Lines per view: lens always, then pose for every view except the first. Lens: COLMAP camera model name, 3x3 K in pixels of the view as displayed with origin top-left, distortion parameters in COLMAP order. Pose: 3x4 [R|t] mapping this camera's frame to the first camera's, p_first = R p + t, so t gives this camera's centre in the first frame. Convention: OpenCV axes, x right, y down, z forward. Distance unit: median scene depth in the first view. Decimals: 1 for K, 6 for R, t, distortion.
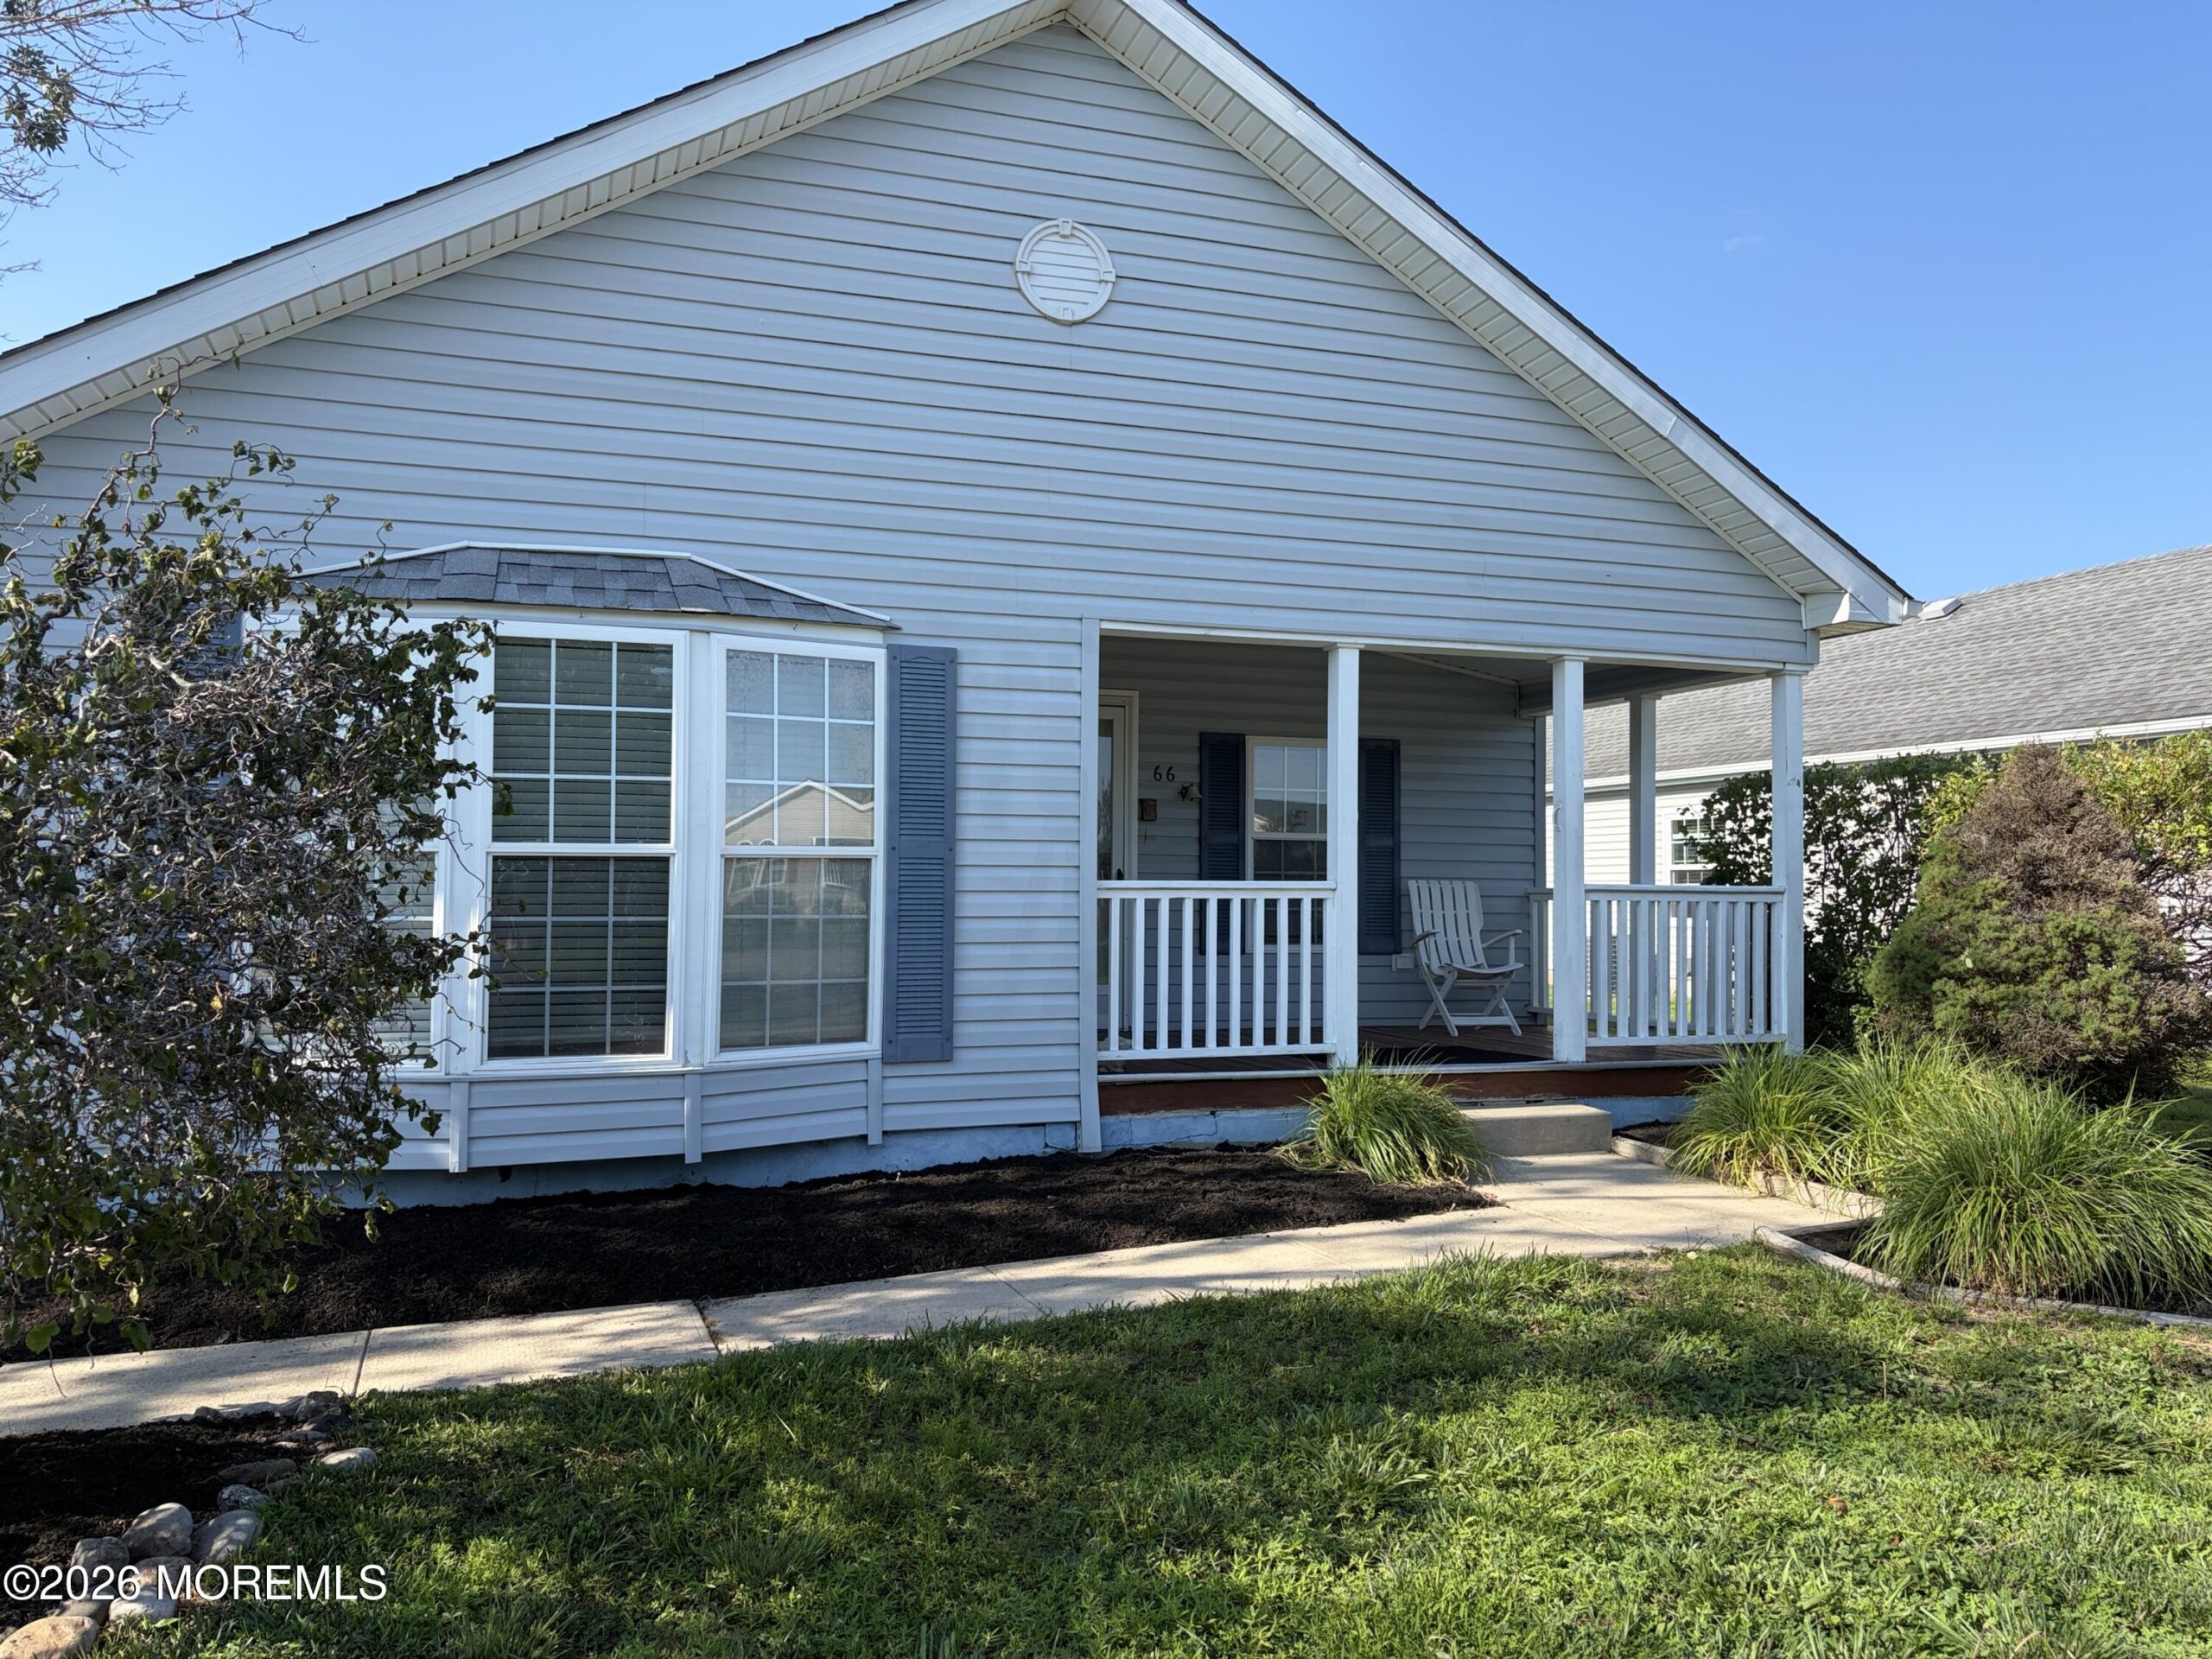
lens RADIAL K [[1677.1, 0, 1104.1], [0, 1677.1, 829.9], [0, 0, 1]] dist [0.064764, -0.061073]
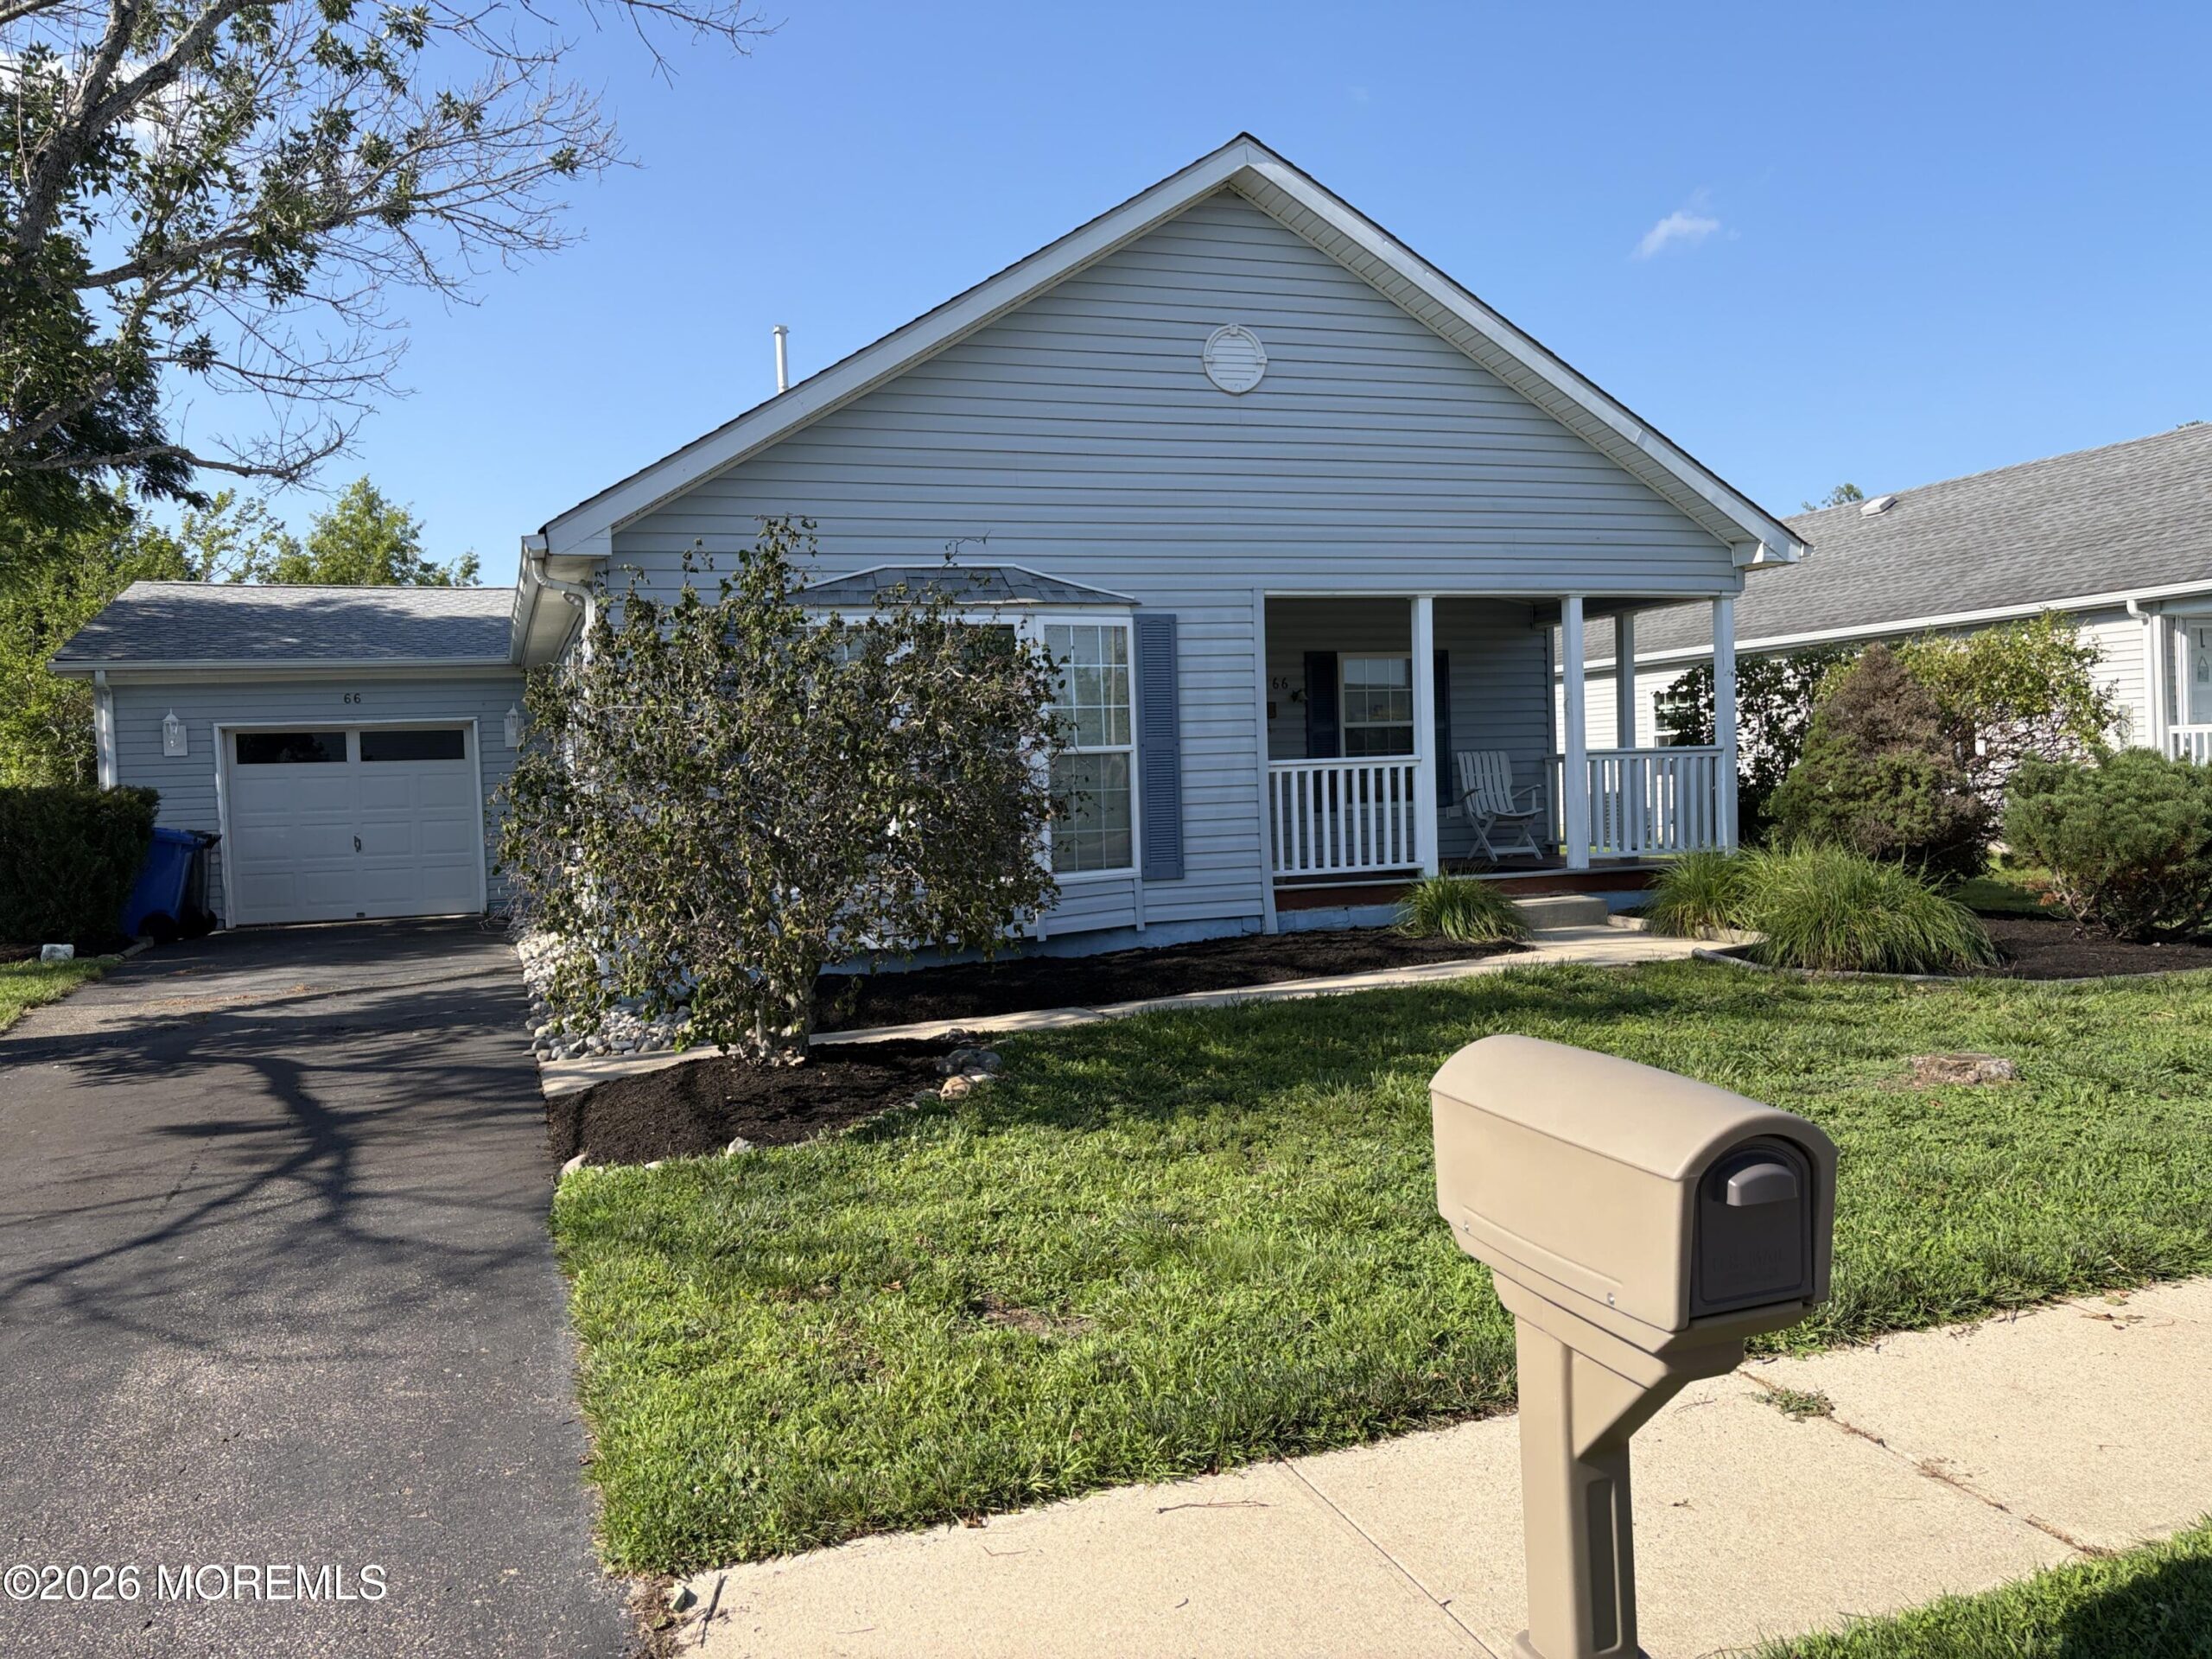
lens RADIAL K [[1677.1, 0, 1091.7], [0, 1677.1, 830.1], [0, 0, 1]] dist [0.064764, -0.061073]
pose [[0.999183, -0.039922, -0.006282, -0.150388], [0.040255, 0.996919, 0.067322, -0.015455], [0.003575, -0.067520, 0.997712, -0.512217]]
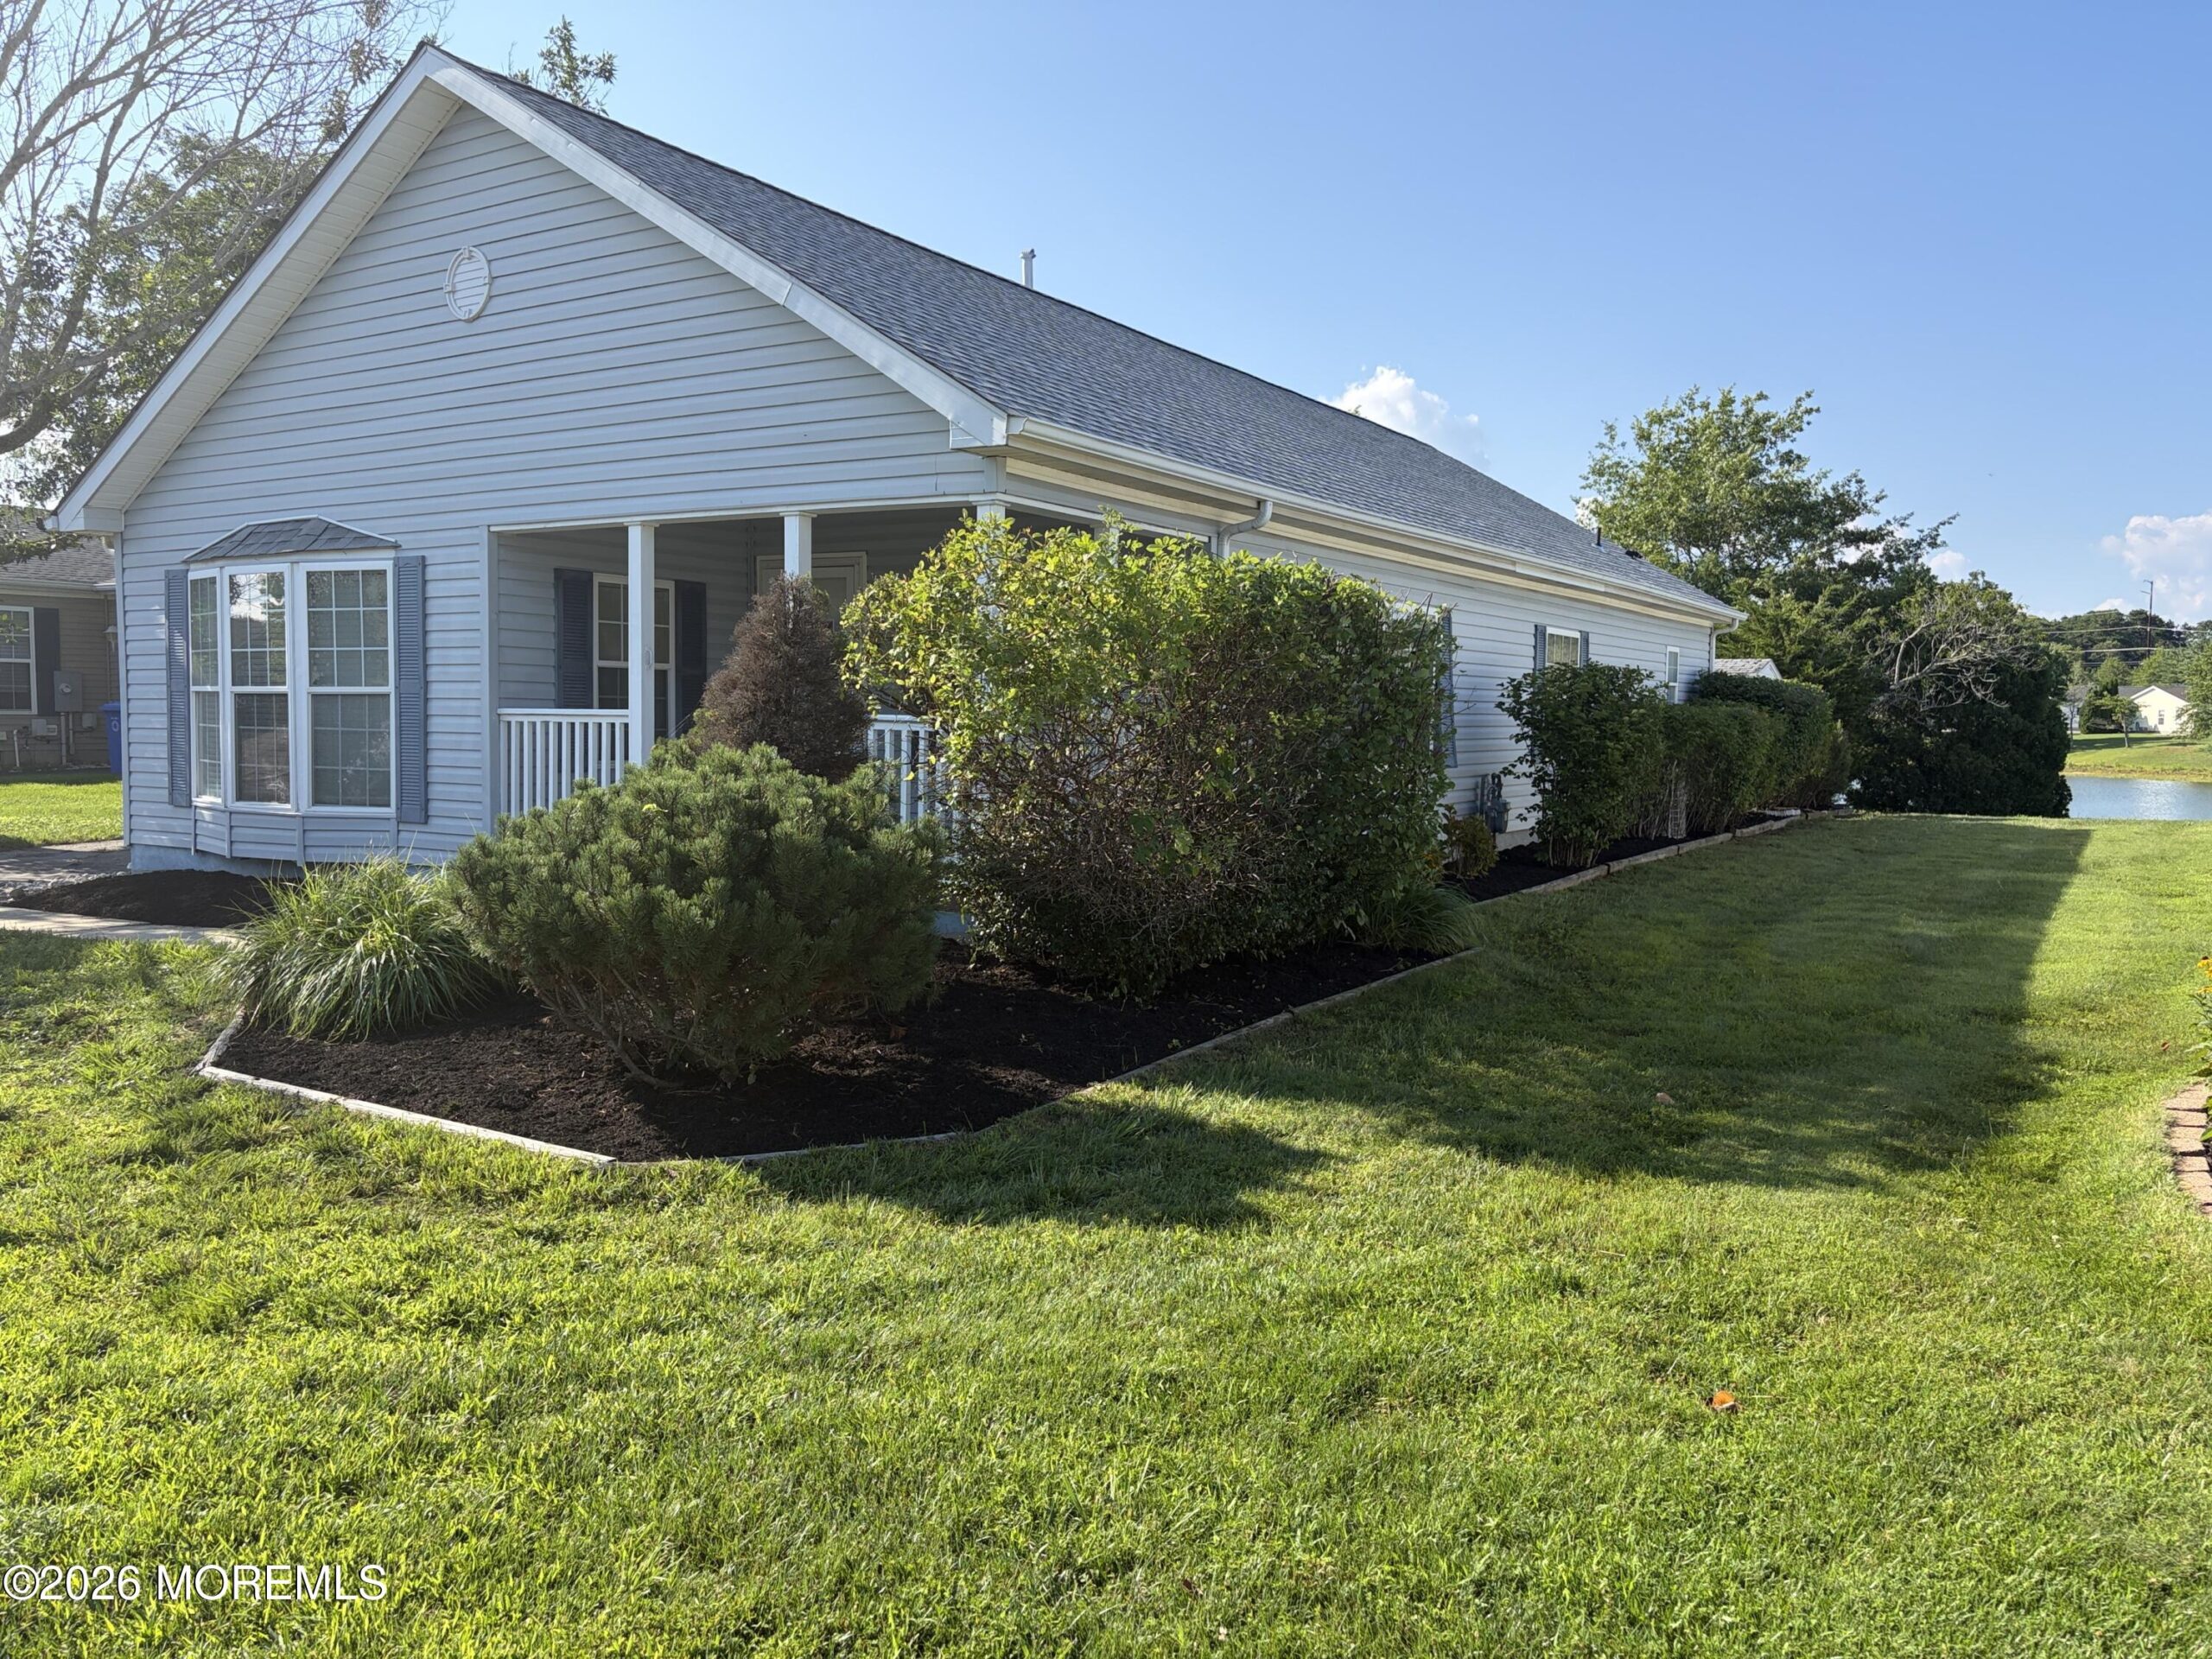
lens RADIAL K [[1677.1, 0, 1096.8], [0, 1677.1, 821.1], [0, 0, 1]] dist [0.064764, -0.061073]
pose [[0.601423, 0.048945, -0.797430, 1.399947], [0.012287, 0.997437, 0.070488, 0.029235], [0.798836, -0.052191, 0.599280, 0.507567]]
